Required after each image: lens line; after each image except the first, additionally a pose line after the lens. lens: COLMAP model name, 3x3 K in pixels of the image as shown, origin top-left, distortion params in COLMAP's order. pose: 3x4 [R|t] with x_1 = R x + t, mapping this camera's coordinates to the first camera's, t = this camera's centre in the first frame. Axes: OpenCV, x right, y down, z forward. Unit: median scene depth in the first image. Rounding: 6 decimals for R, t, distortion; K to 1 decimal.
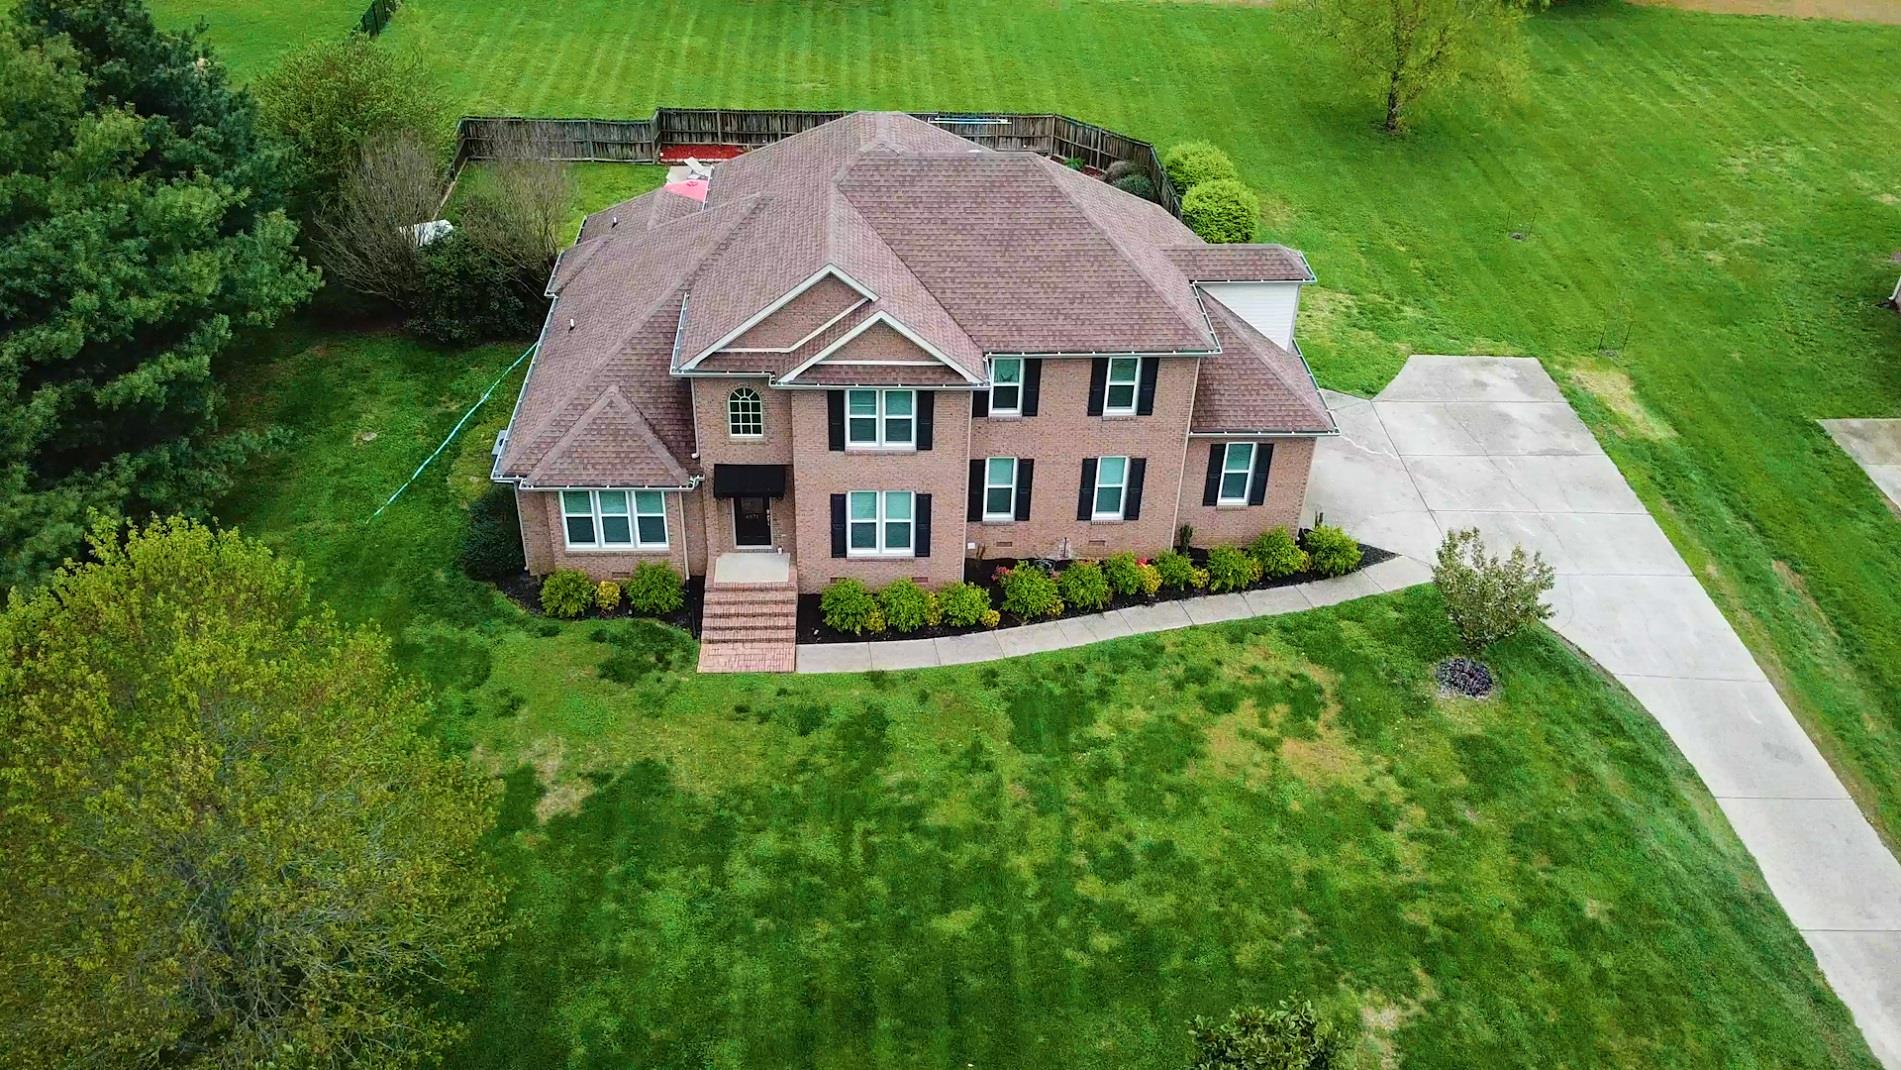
lens RADIAL K [[1578.5, 0, 950.5], [0, 1578.5, 535.0], [0, 0, 1]] dist [0.002528, 0.000393]
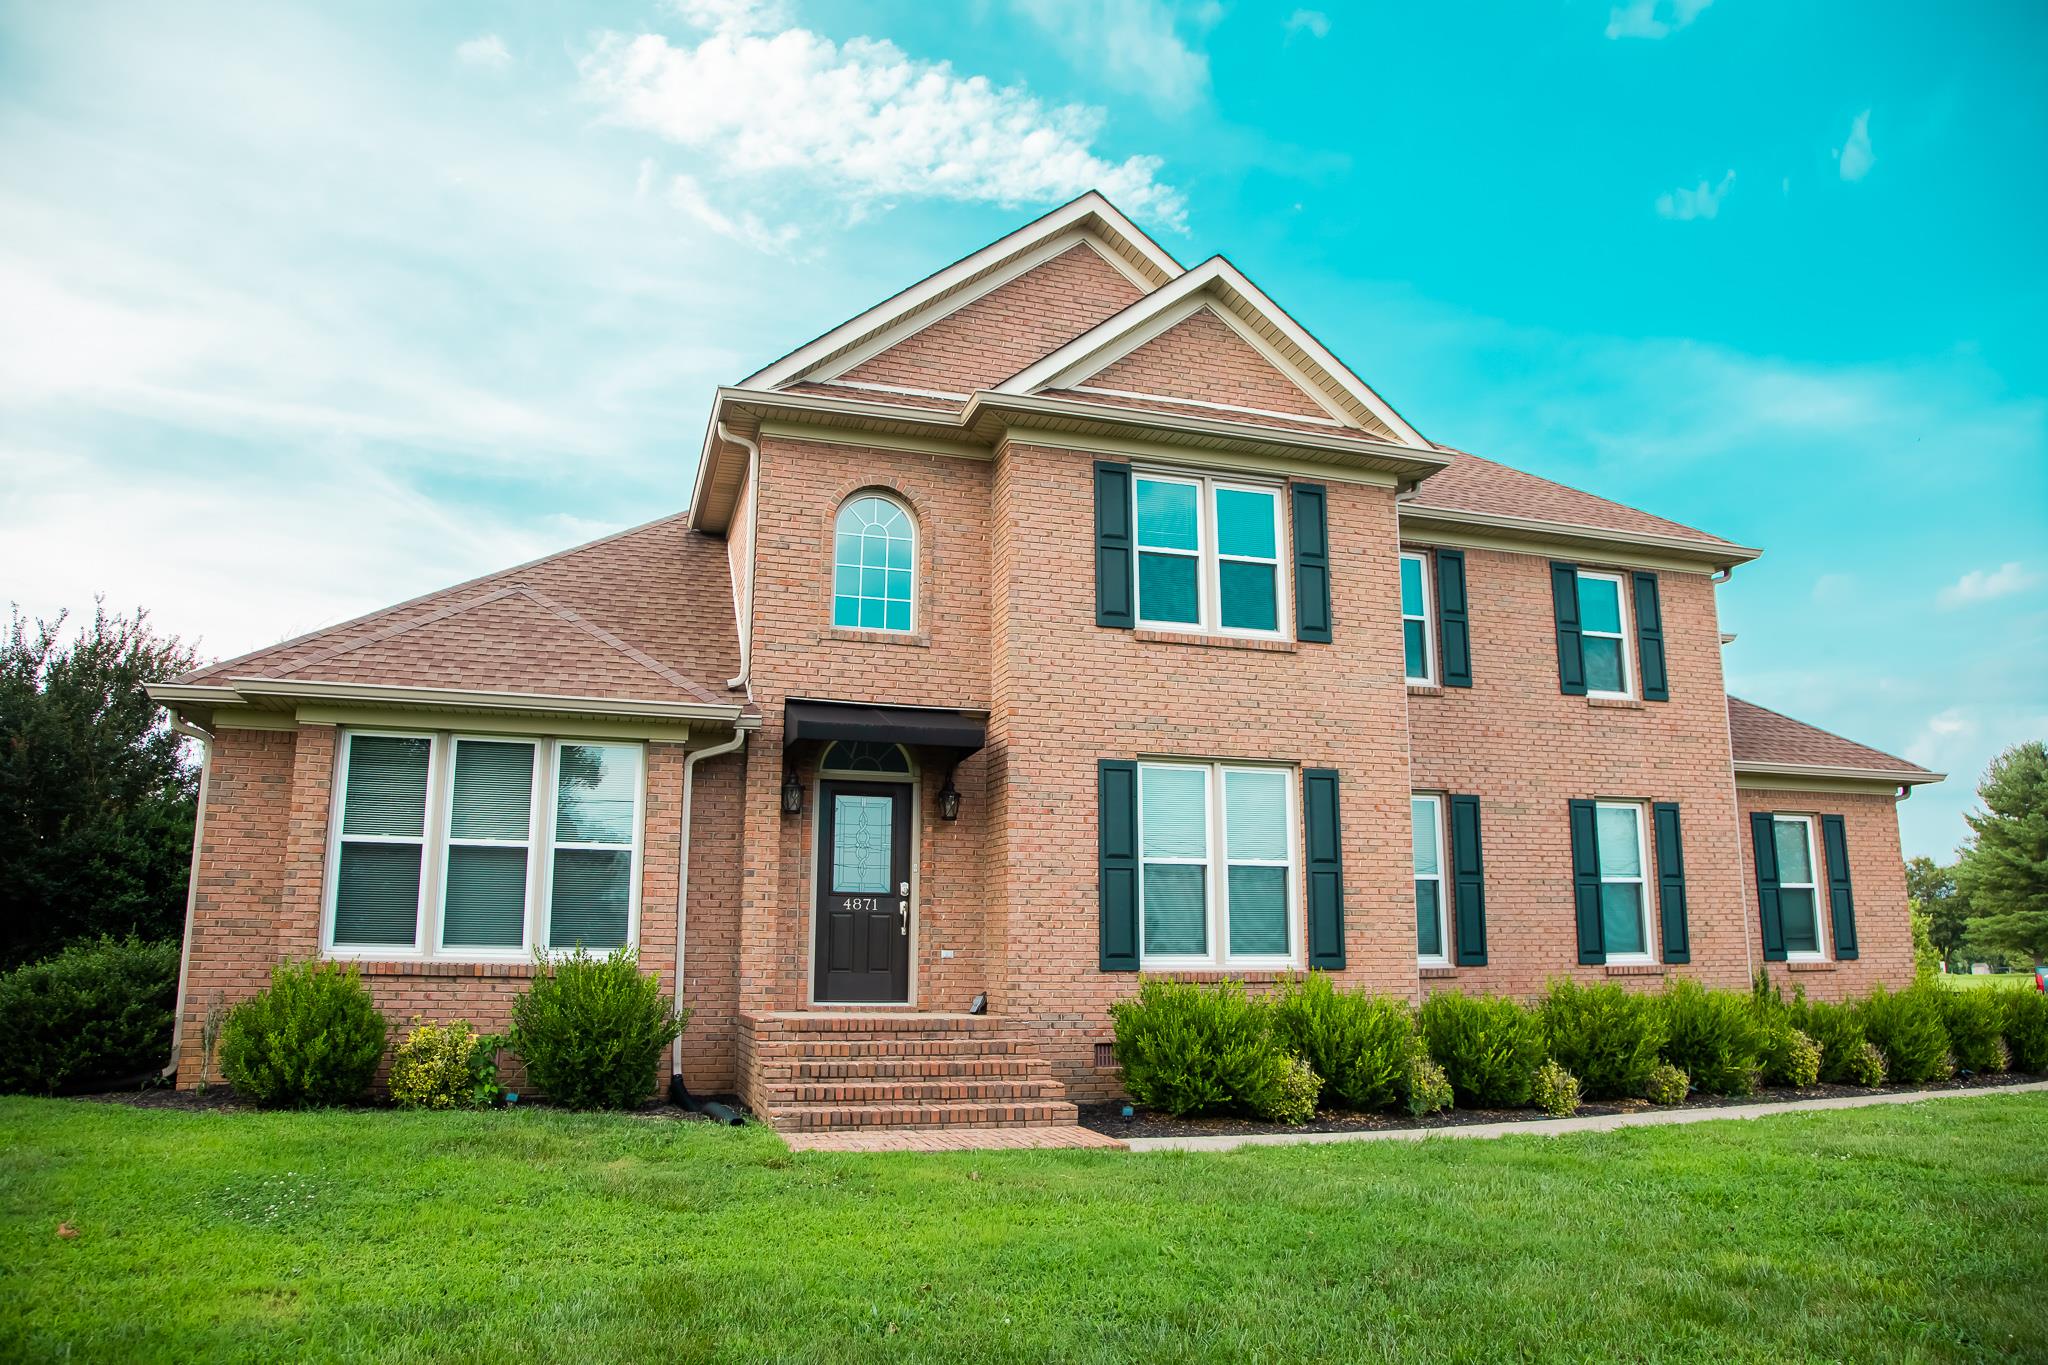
lens RADIAL K [[1421.8, 0, 1024.0], [0, 1421.8, 682.5], [0, 0, 1]] dist [-0.122571, 0.072585]
pose [[0.972287, 0.016166, 0.233233, -0.171446], [0.157969, 0.690003, -0.706358, 0.197579], [-0.172350, 0.723626, 0.668327, 0.754140]]
